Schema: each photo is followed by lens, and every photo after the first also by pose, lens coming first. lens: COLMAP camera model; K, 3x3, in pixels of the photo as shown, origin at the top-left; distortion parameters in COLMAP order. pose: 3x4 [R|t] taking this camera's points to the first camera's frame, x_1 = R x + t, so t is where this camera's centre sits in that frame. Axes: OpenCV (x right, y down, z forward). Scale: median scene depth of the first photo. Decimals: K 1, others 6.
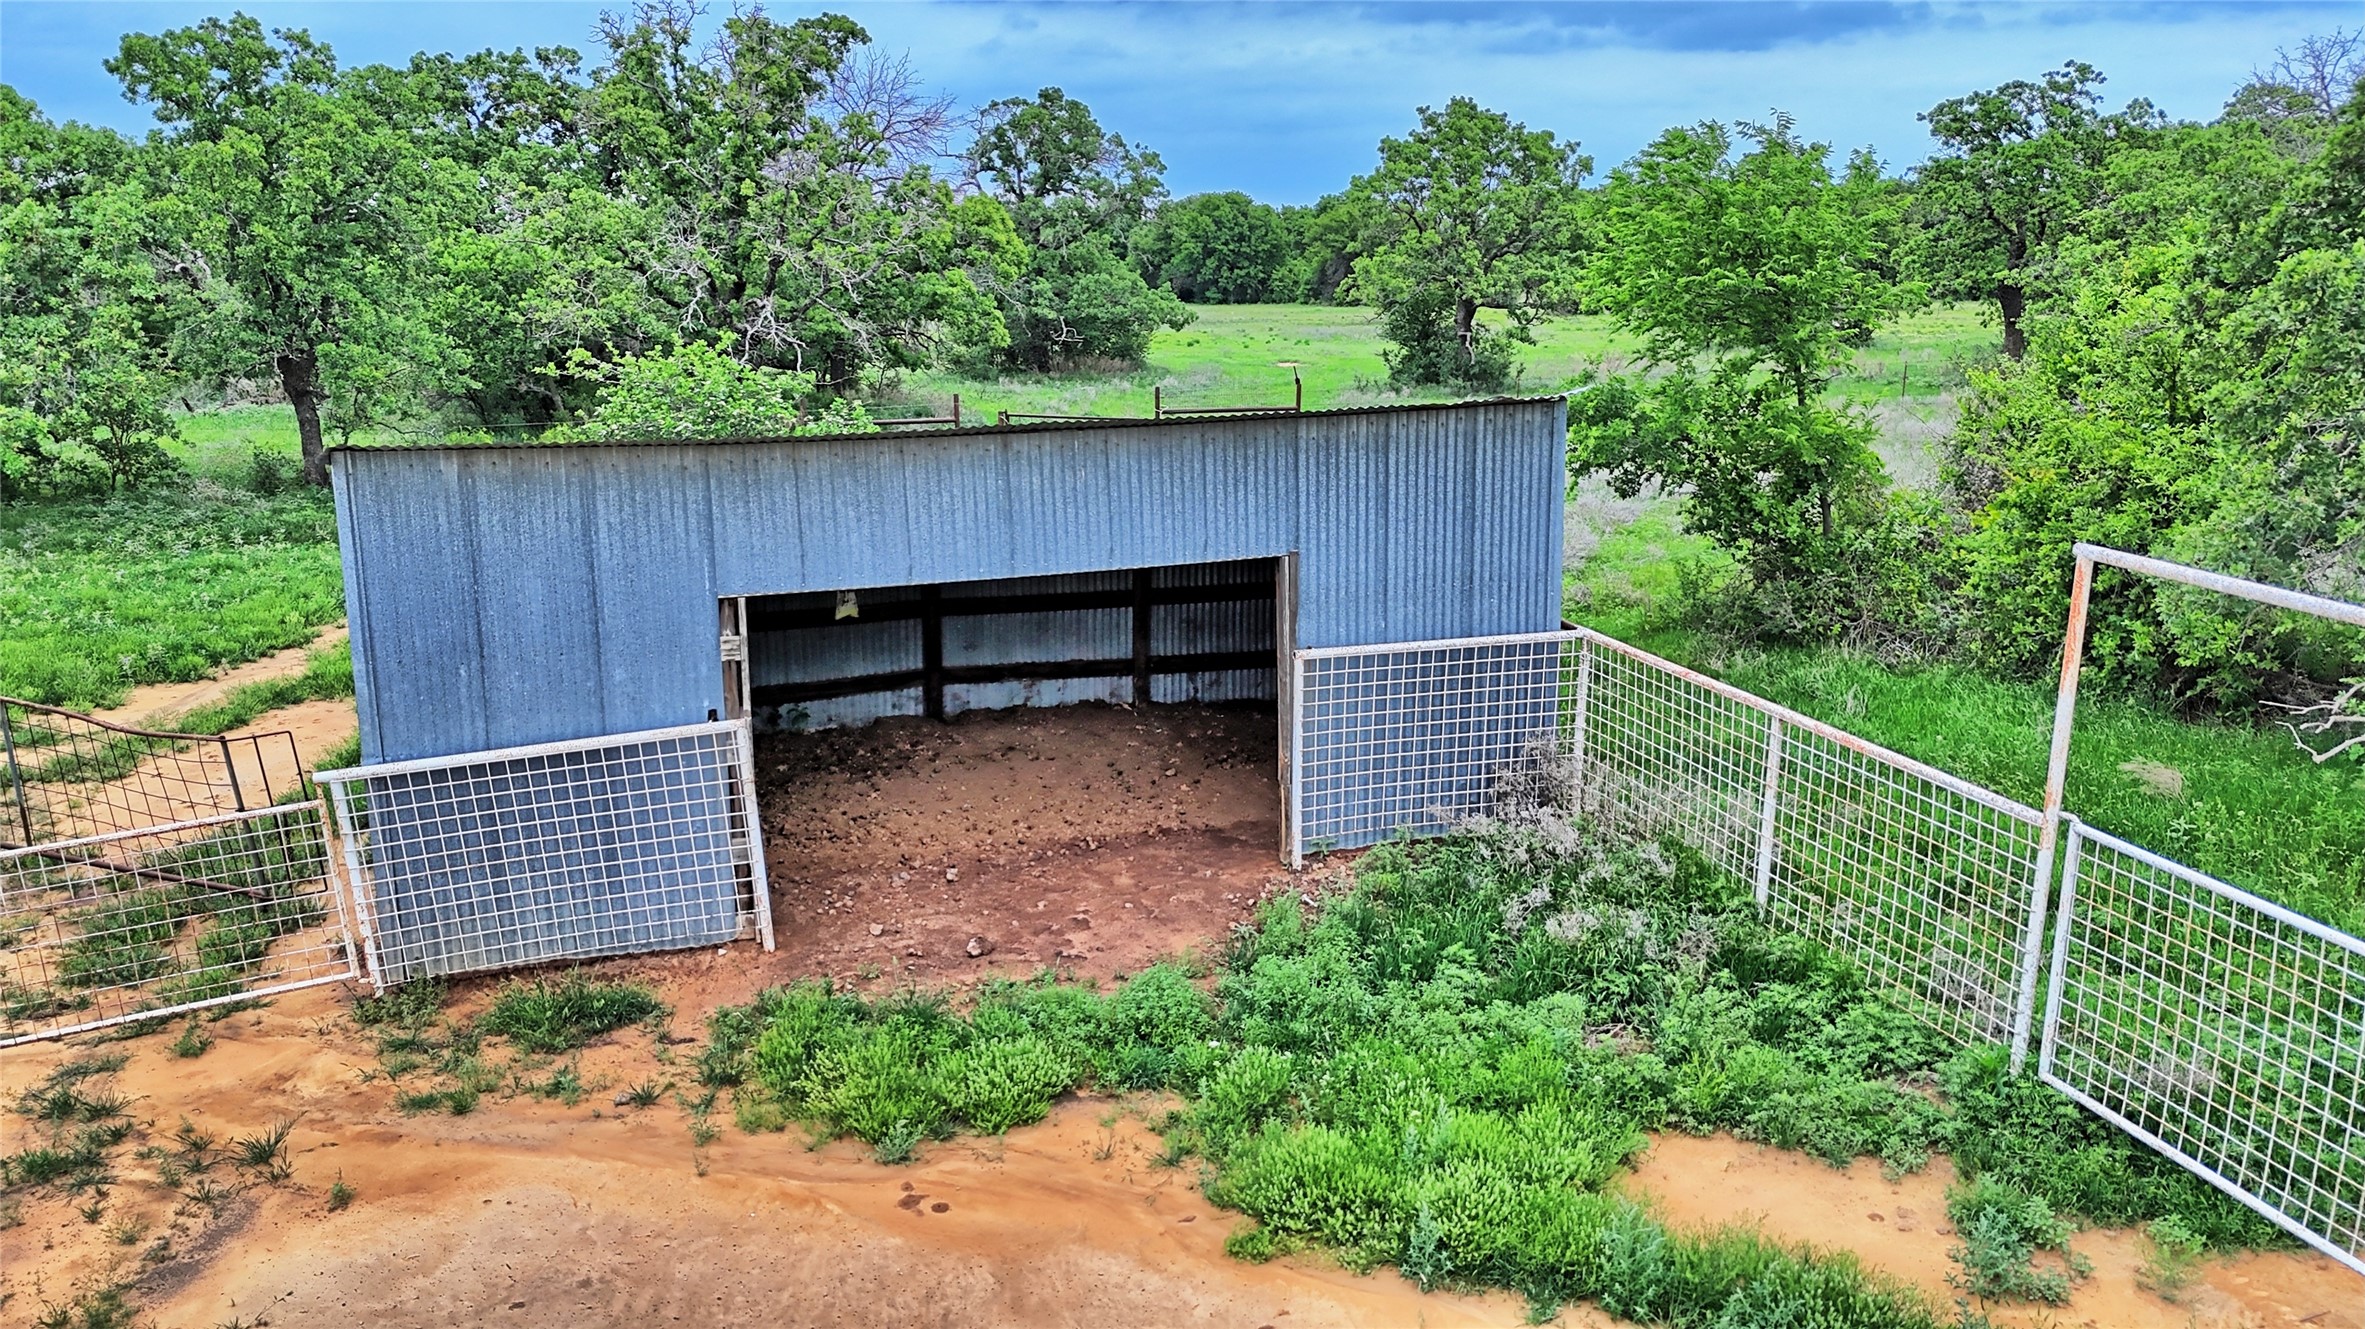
lens RADIAL K [[1737.6, 0, 1181.0], [0, 1737.6, 665.7], [0, 0, 1]] dist [0.040587, -0.044344]
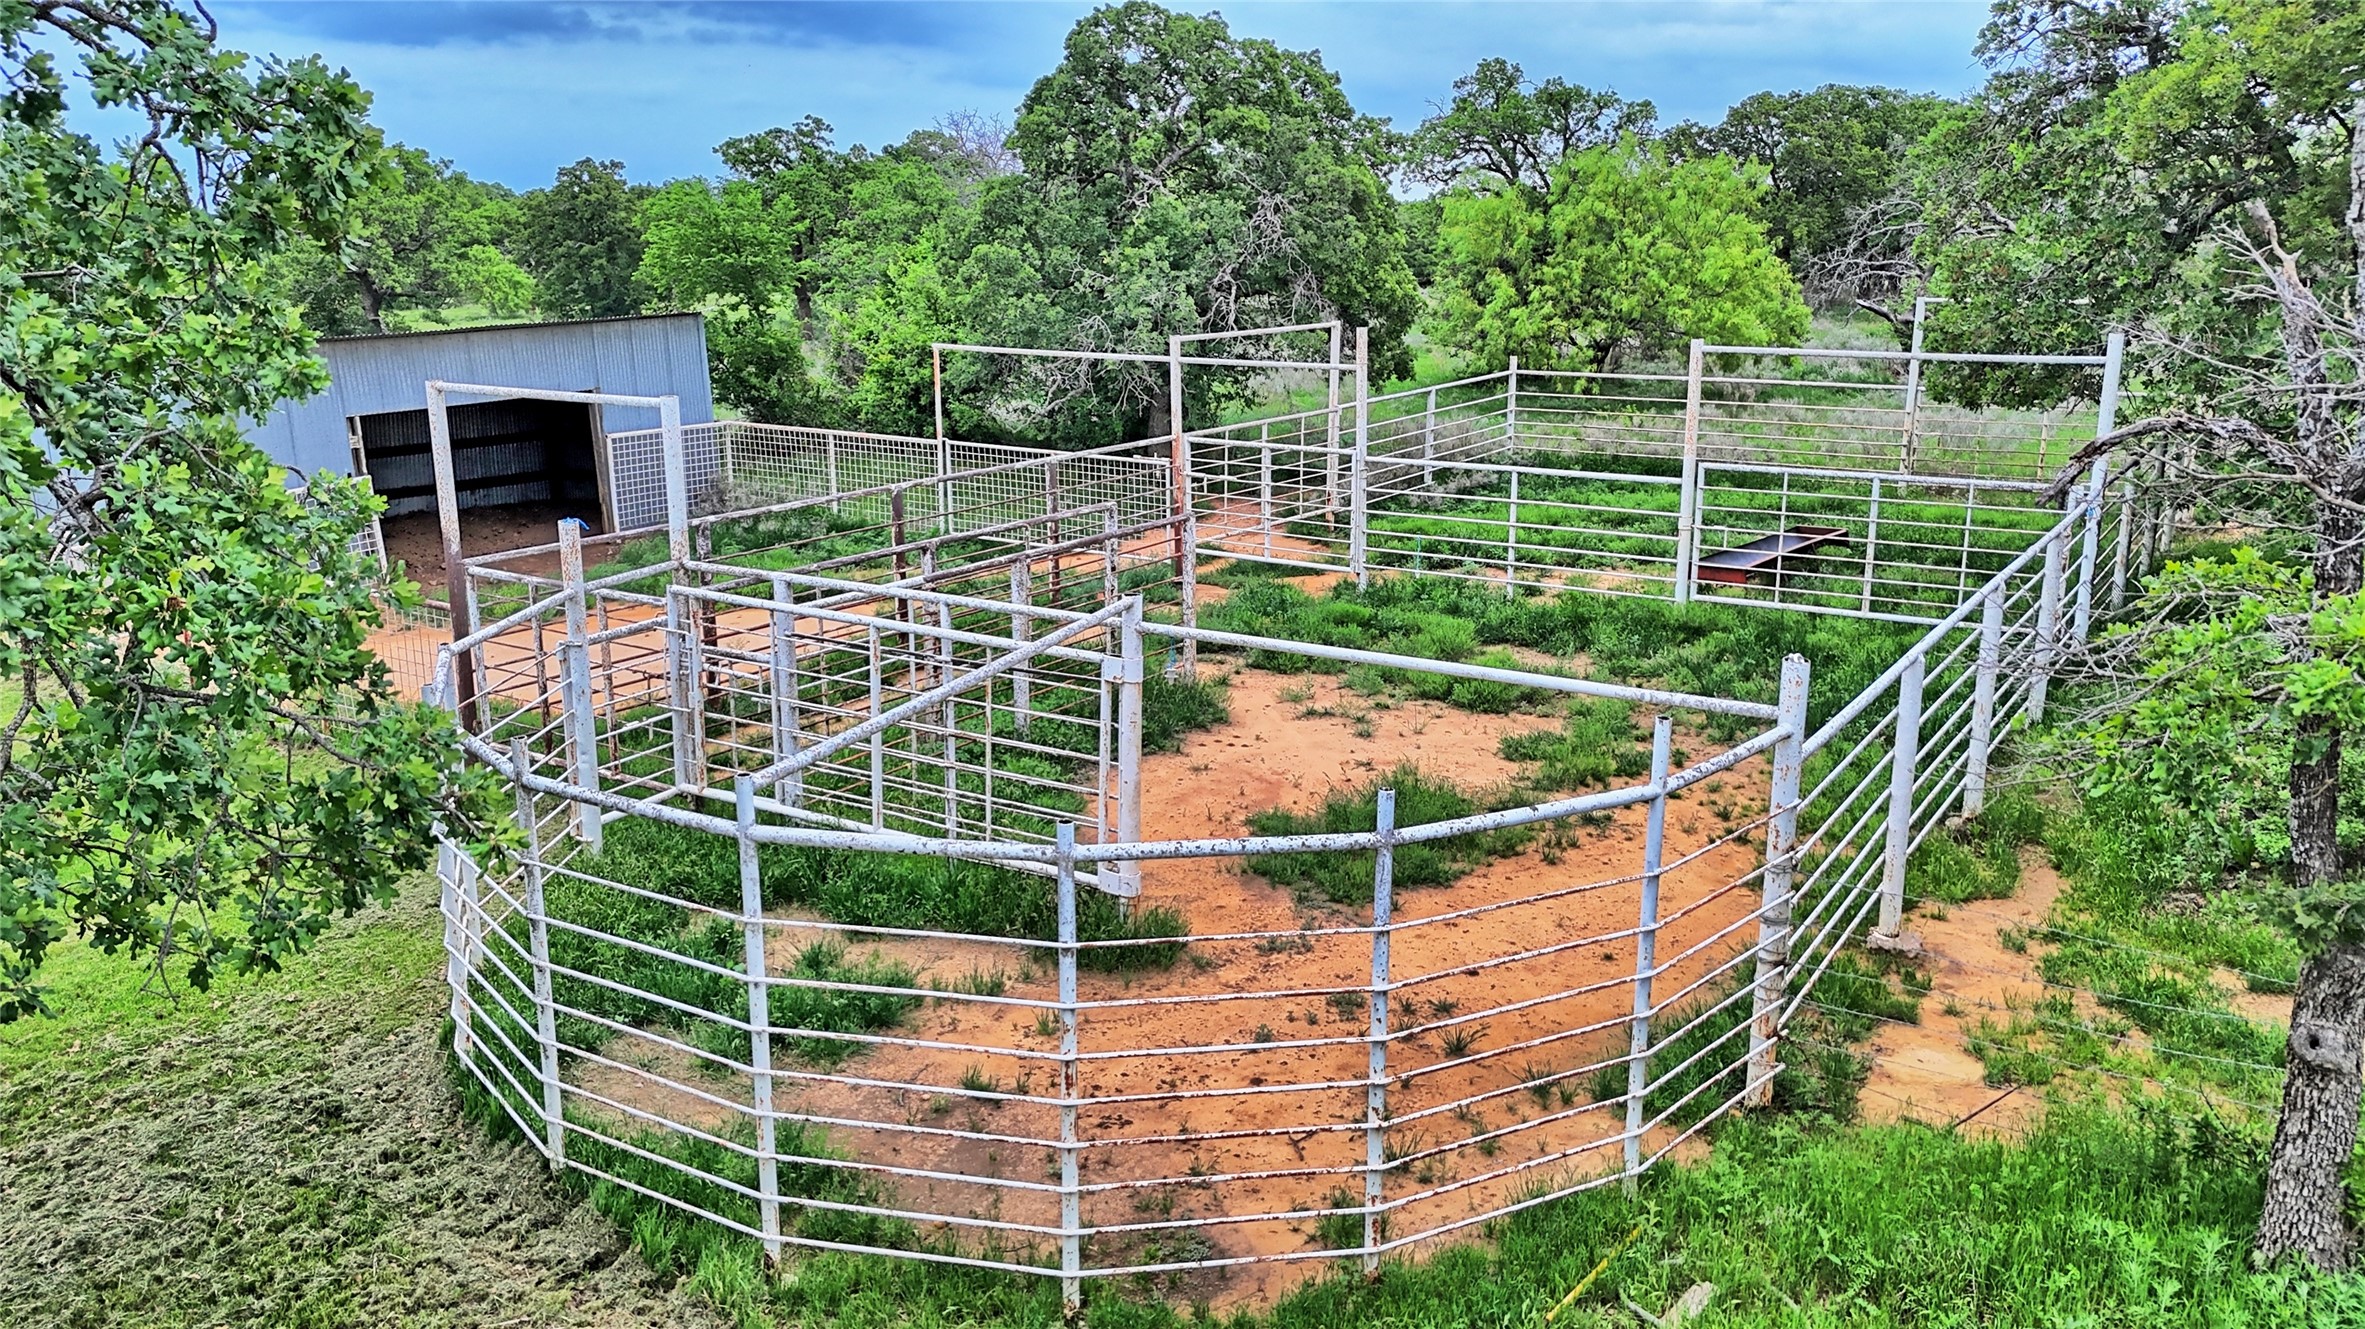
lens RADIAL K [[1737.6, 0, 1182.4], [0, 1737.6, 665.8], [0, 0, 1]] dist [0.040587, -0.044344]
pose [[0.777542, -0.153903, 0.609706, -0.232540], [0.153820, 0.986682, 0.052898, 0.084441], [-0.609727, 0.052654, 0.790860, -0.348446]]
